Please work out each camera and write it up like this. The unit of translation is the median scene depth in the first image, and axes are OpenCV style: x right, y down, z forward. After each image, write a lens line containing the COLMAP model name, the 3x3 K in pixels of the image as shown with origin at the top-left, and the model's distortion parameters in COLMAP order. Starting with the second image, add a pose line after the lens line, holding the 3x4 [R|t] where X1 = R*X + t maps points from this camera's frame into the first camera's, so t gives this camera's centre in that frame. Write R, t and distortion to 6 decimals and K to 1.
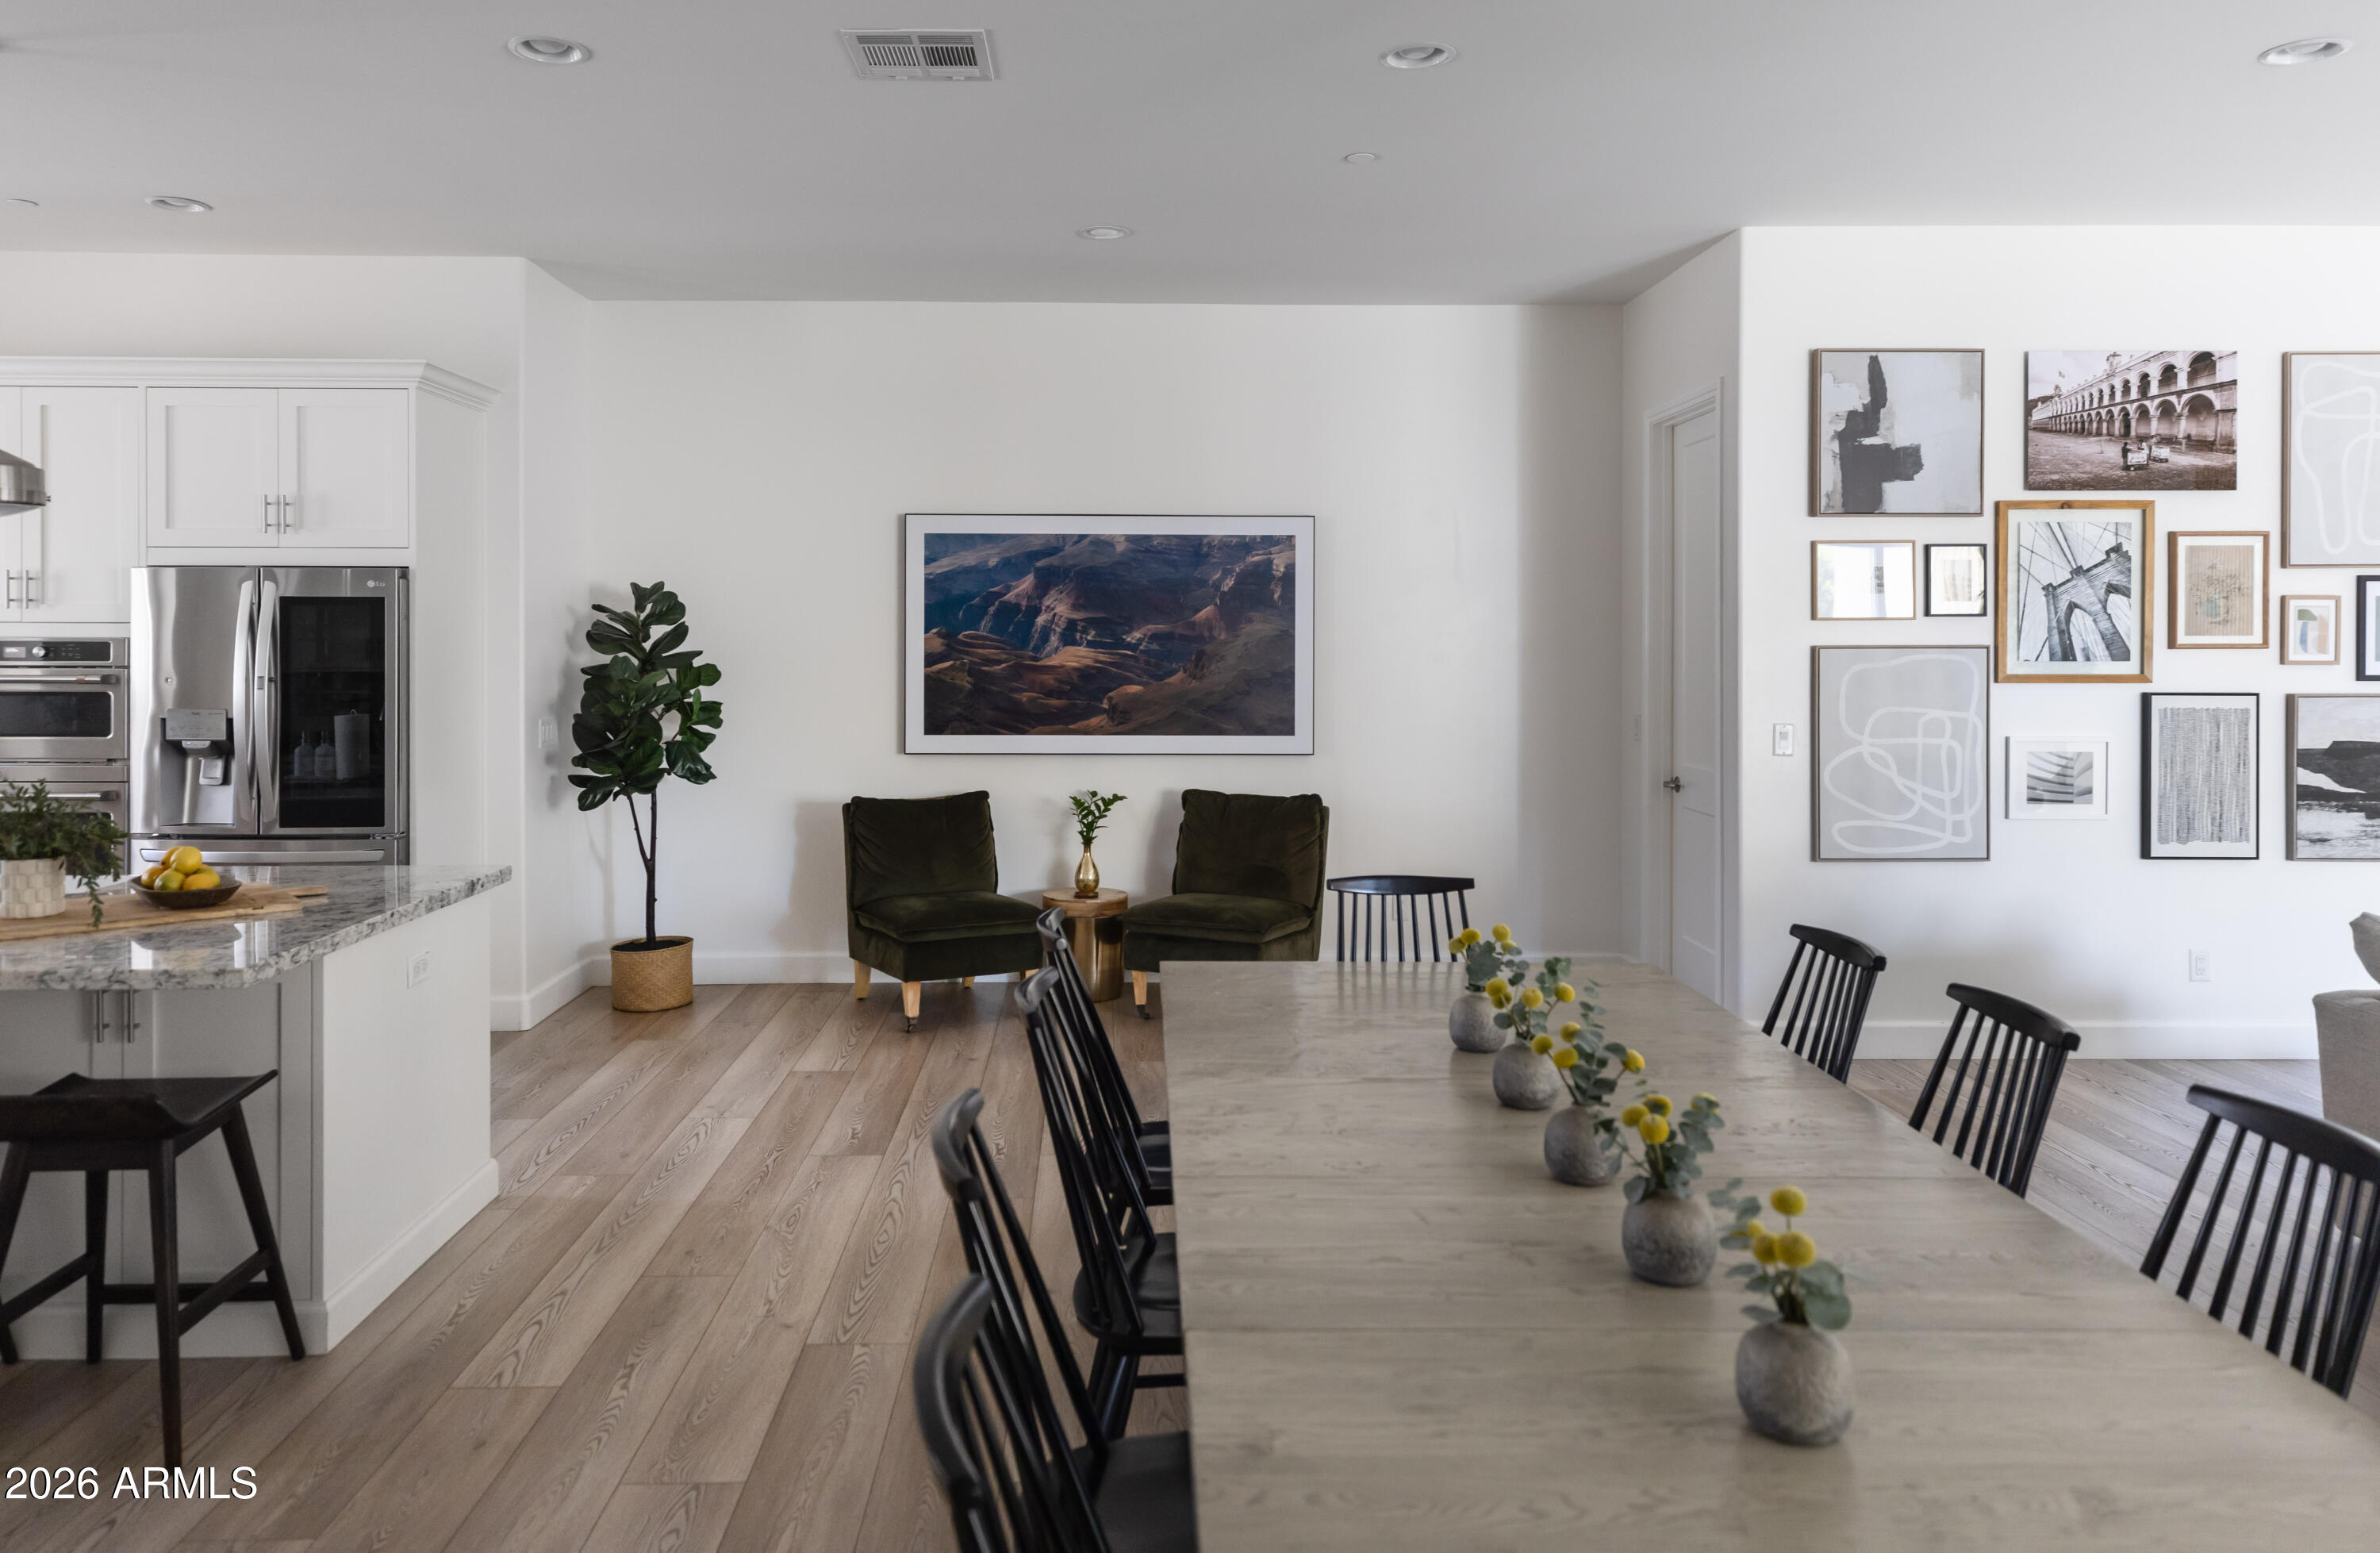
lens RADIAL K [[1597.2, 0, 1186.2], [0, 1597.2, 643.9], [0, 0, 1]] dist [0.012675, 0.000468]
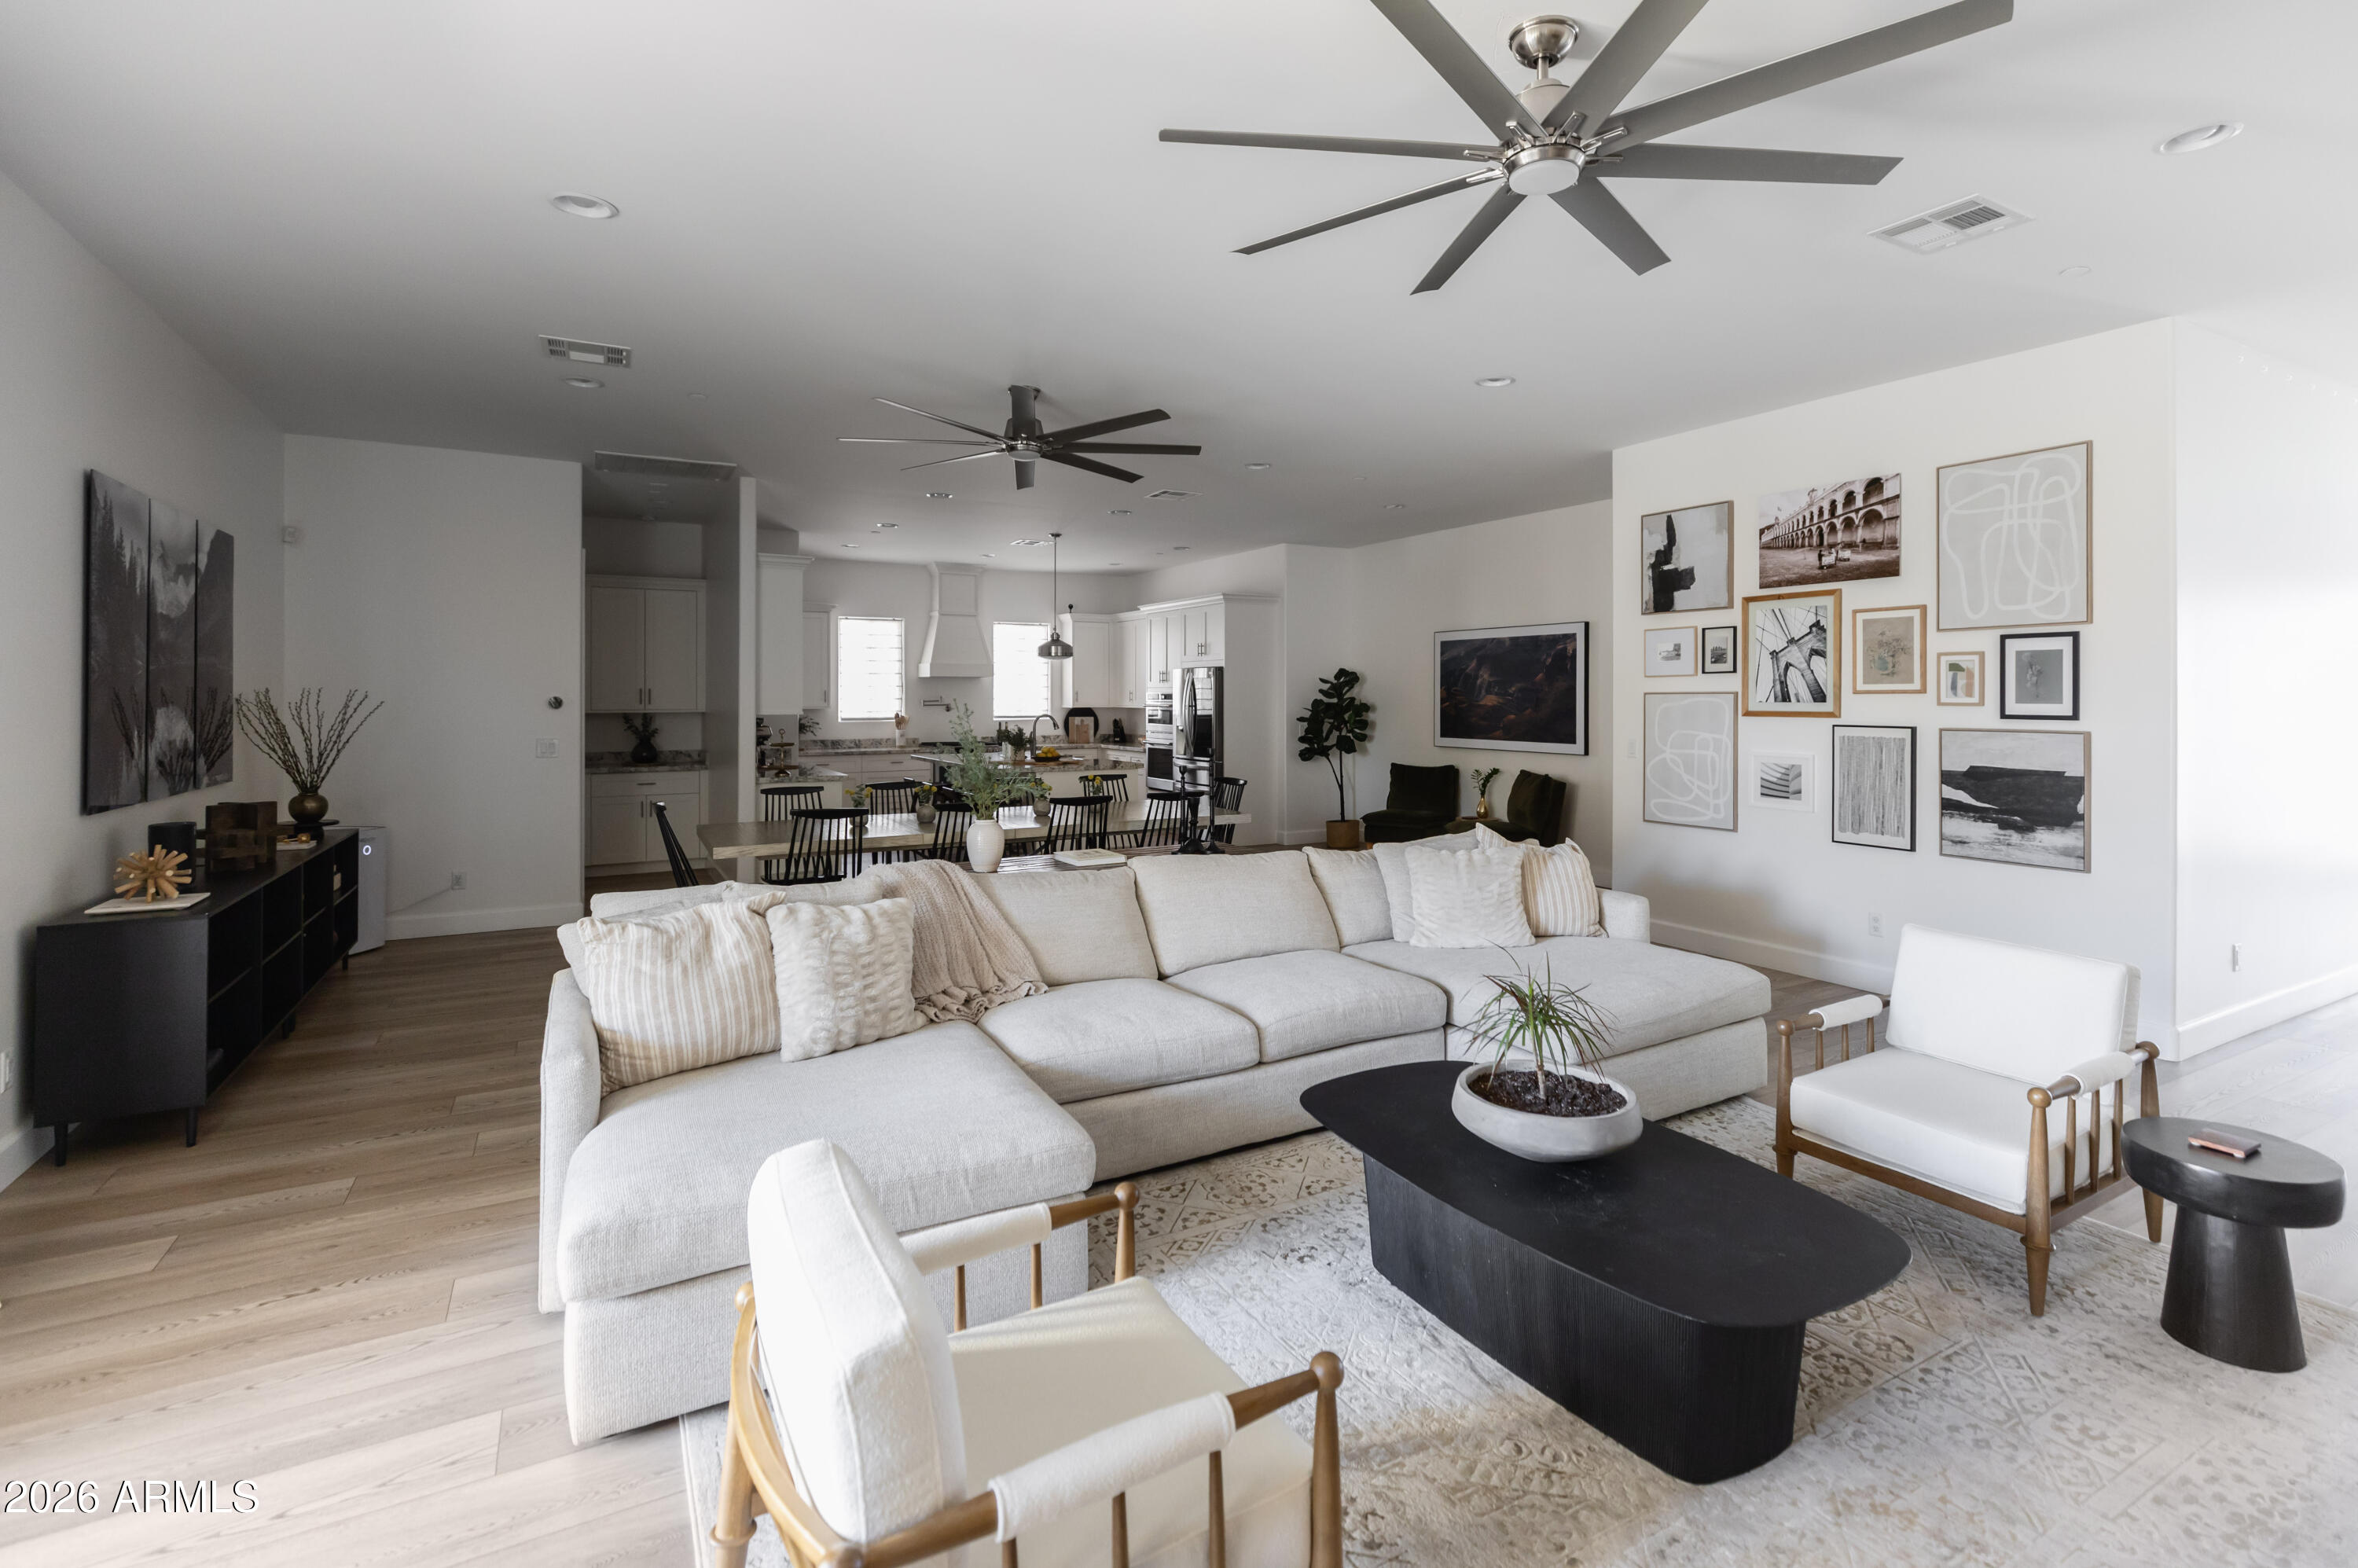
lens RADIAL K [[1091.3, 0, 1193.0], [0, 1091.3, 686.5], [0, 0, 1]] dist [0.004527, -0.000050]
pose [[0.476740, -0.008782, -0.879000, 1.175906], [-0.001533, 0.999940, -0.010822, 0.007970], [0.879043, 0.006507, 0.476698, 0.041407]]
